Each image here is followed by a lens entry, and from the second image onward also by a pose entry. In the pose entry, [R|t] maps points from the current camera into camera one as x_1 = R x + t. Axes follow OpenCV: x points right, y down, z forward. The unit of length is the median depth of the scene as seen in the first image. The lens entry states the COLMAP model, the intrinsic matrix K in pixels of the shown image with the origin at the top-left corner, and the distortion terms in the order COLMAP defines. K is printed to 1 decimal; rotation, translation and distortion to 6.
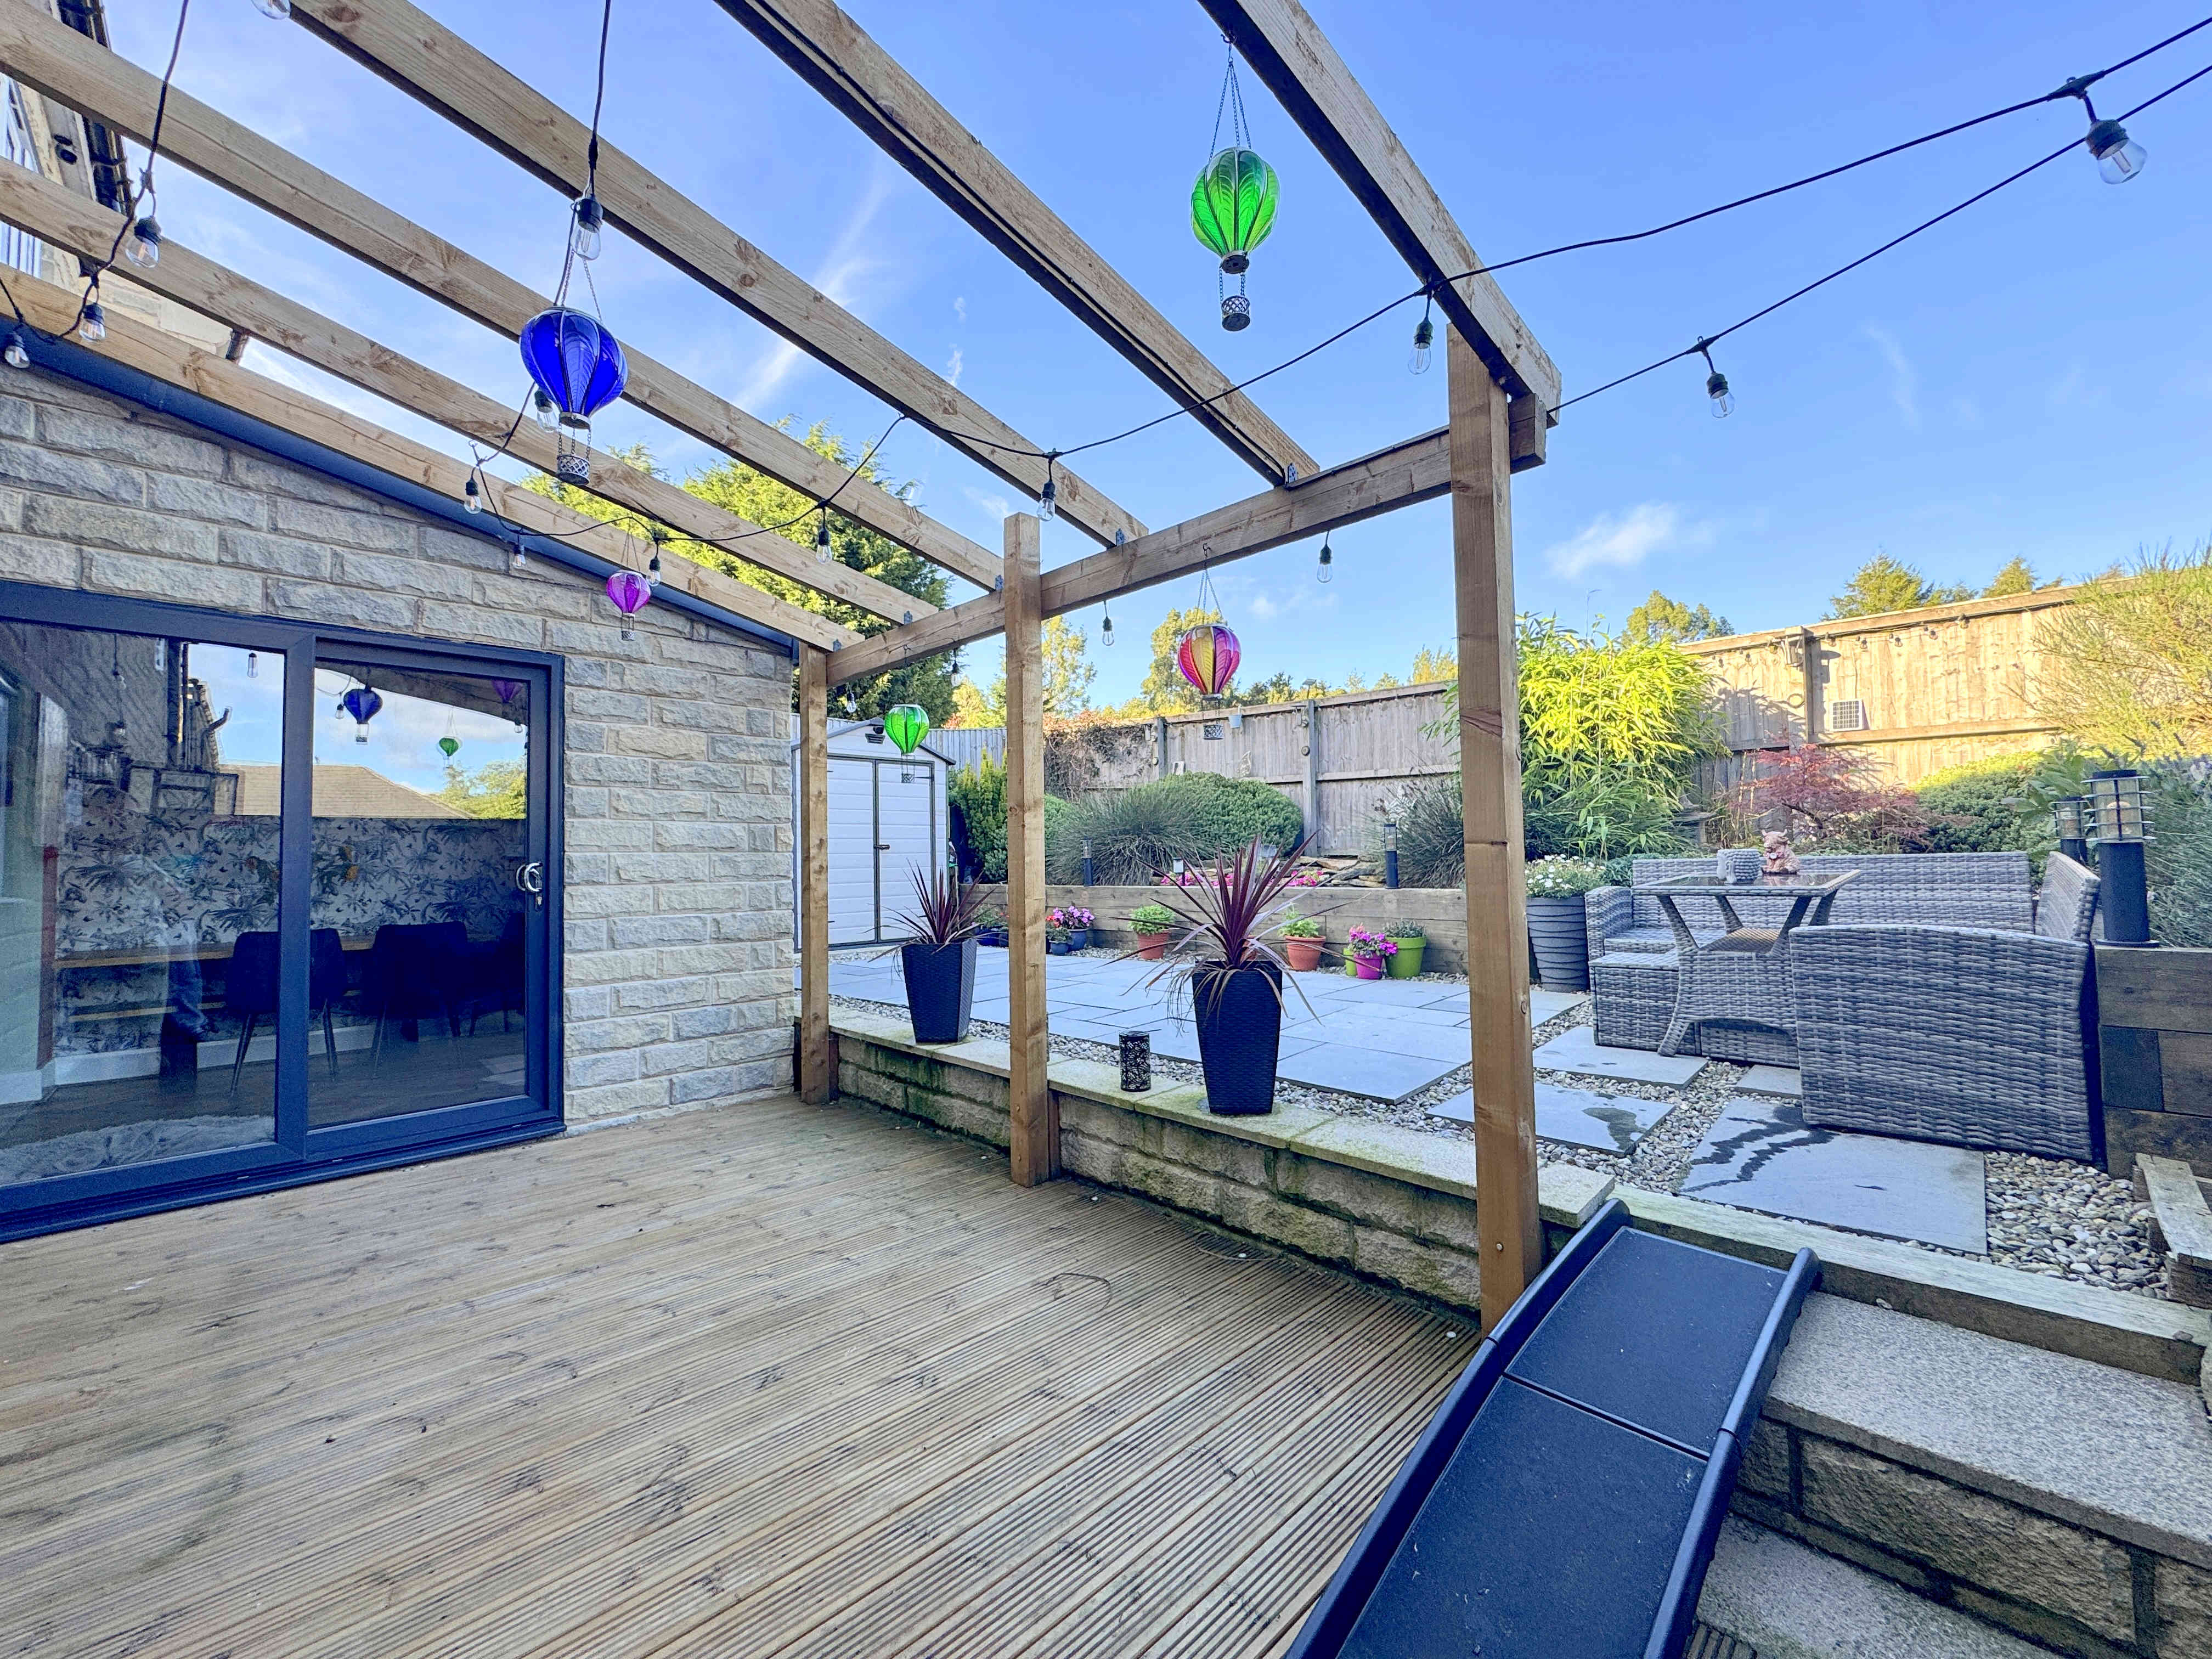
lens RADIAL K [[882.5, 0, 1106.8], [0, 882.5, 827.3], [0, 0, 1]] dist [-0.002663, -0.000100]
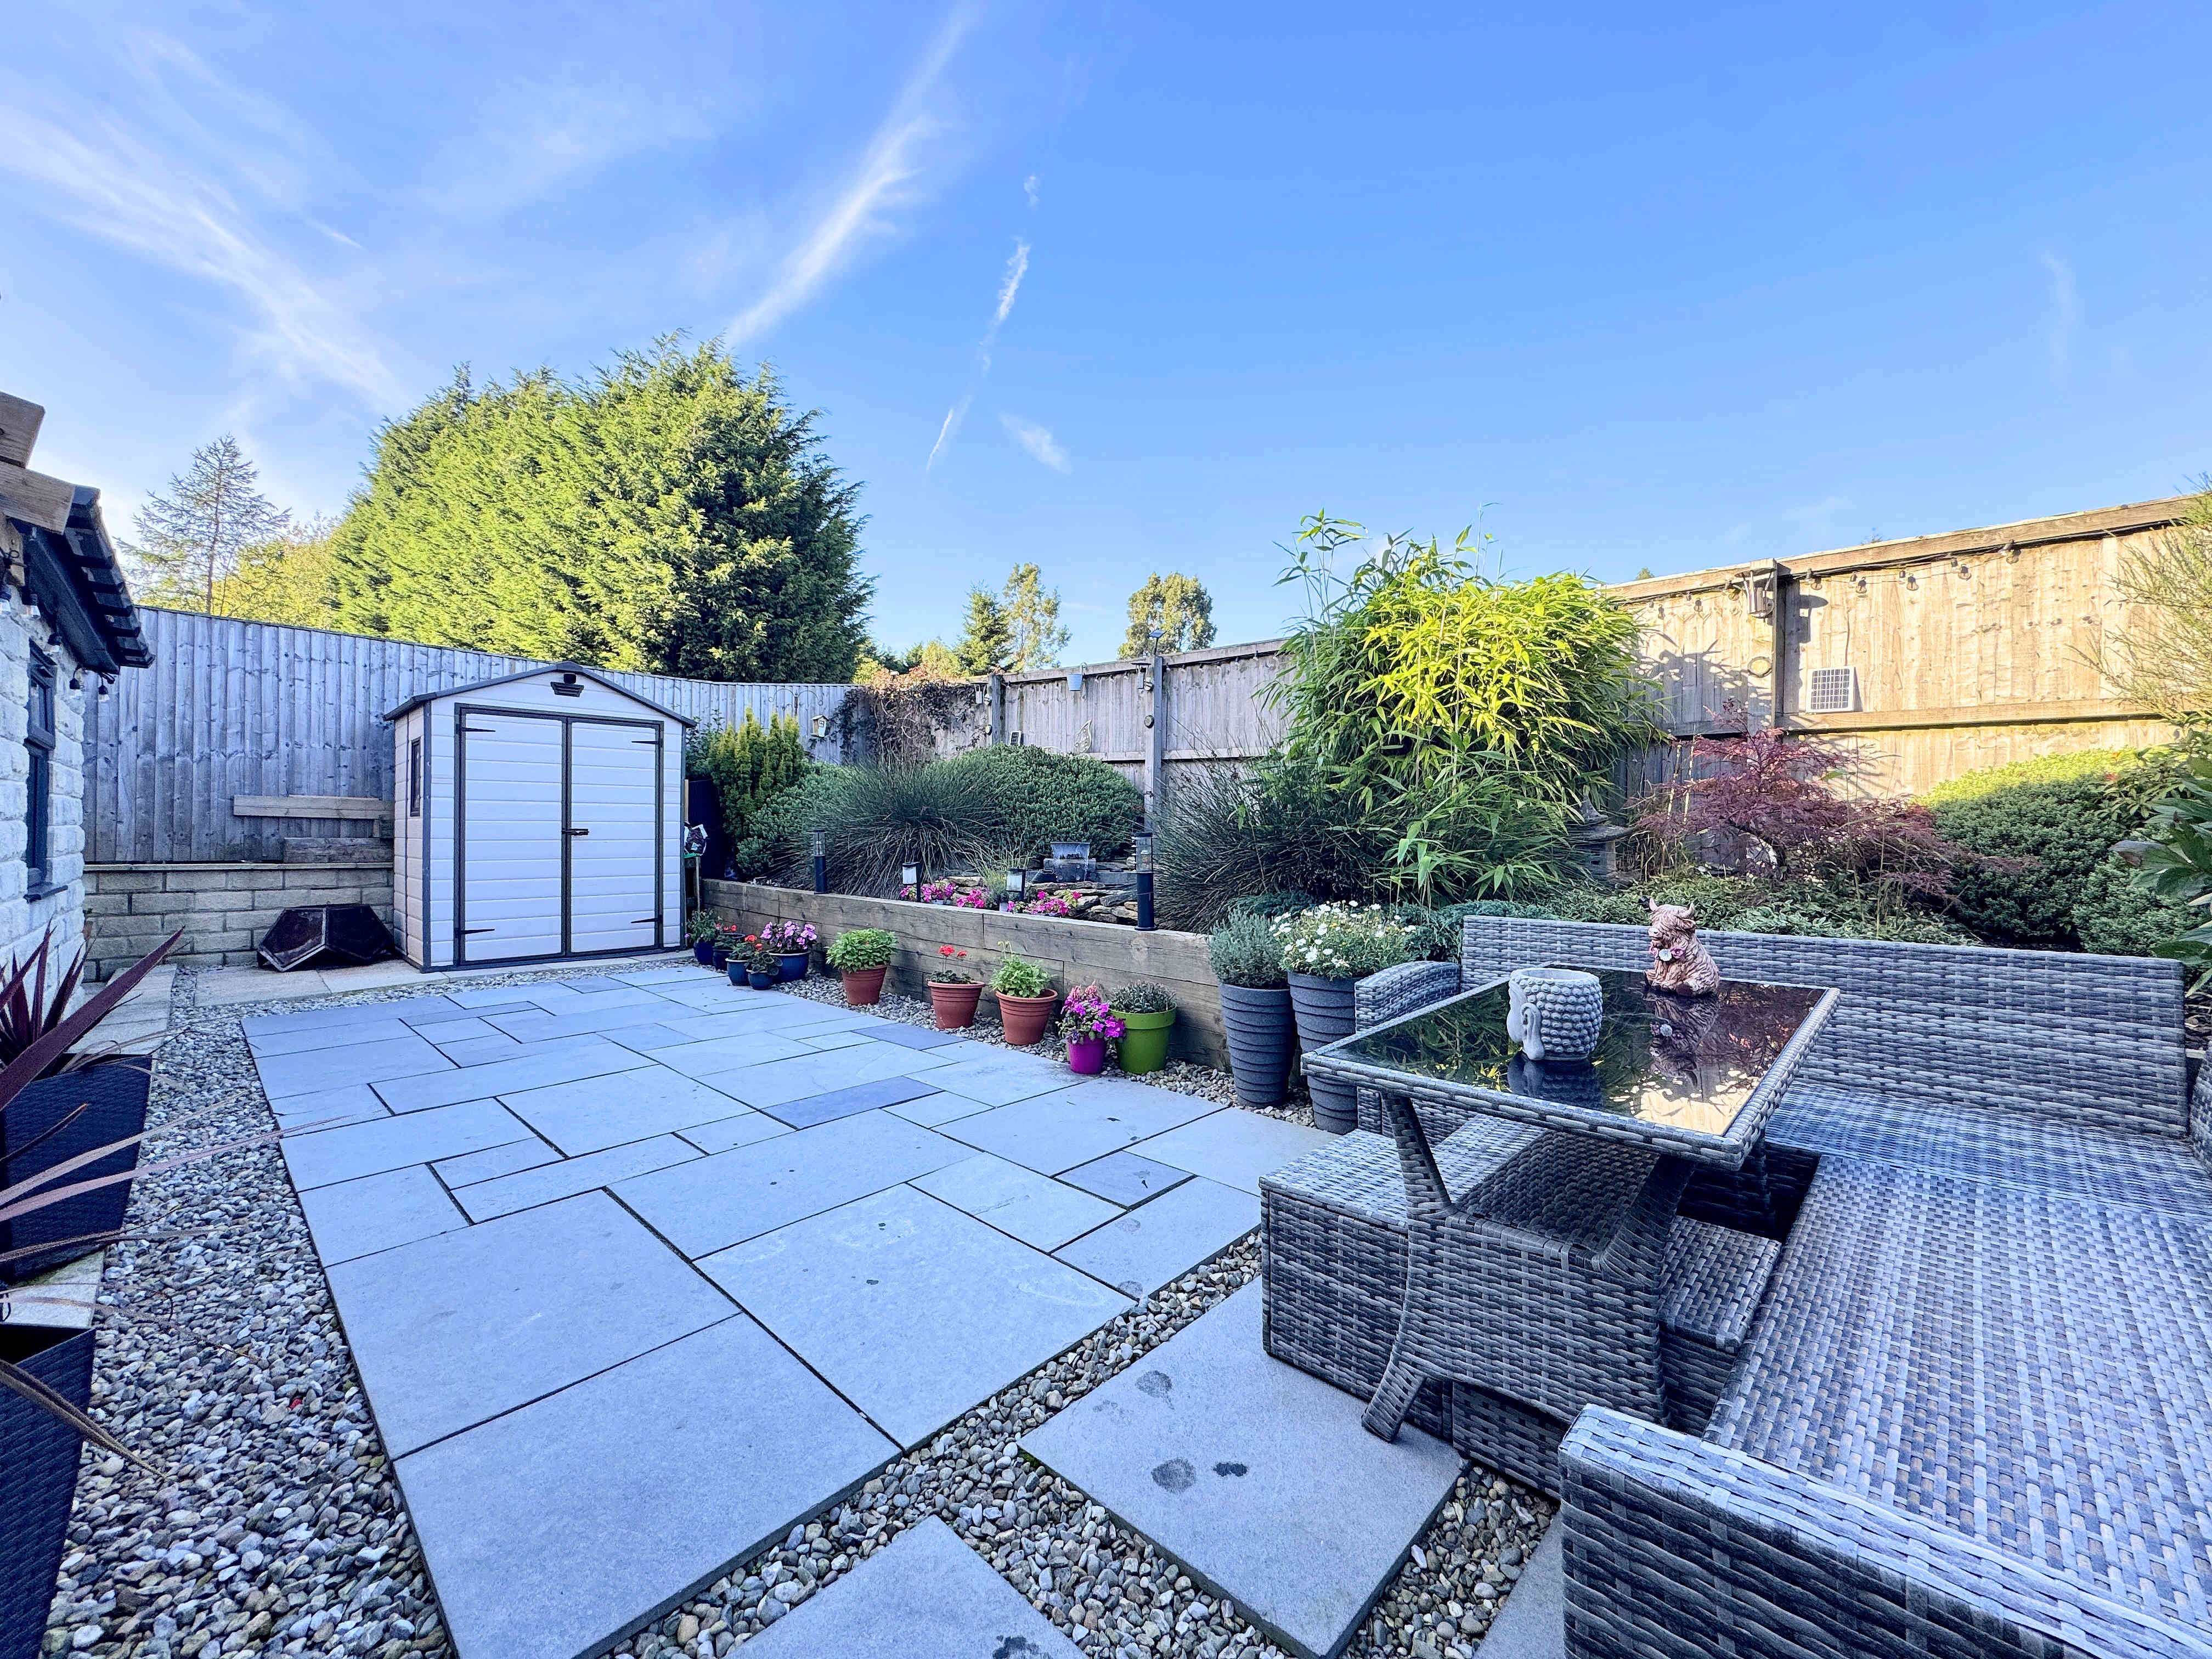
lens RADIAL K [[882.5, 0, 1106.0], [0, 882.5, 824.7], [0, 0, 1]] dist [-0.002663, -0.000100]
pose [[0.999554, 0.026478, 0.013845, 0.260455], [-0.026914, 0.999114, 0.032354, -0.028081], [-0.012976, -0.032713, 0.999381, 0.308519]]
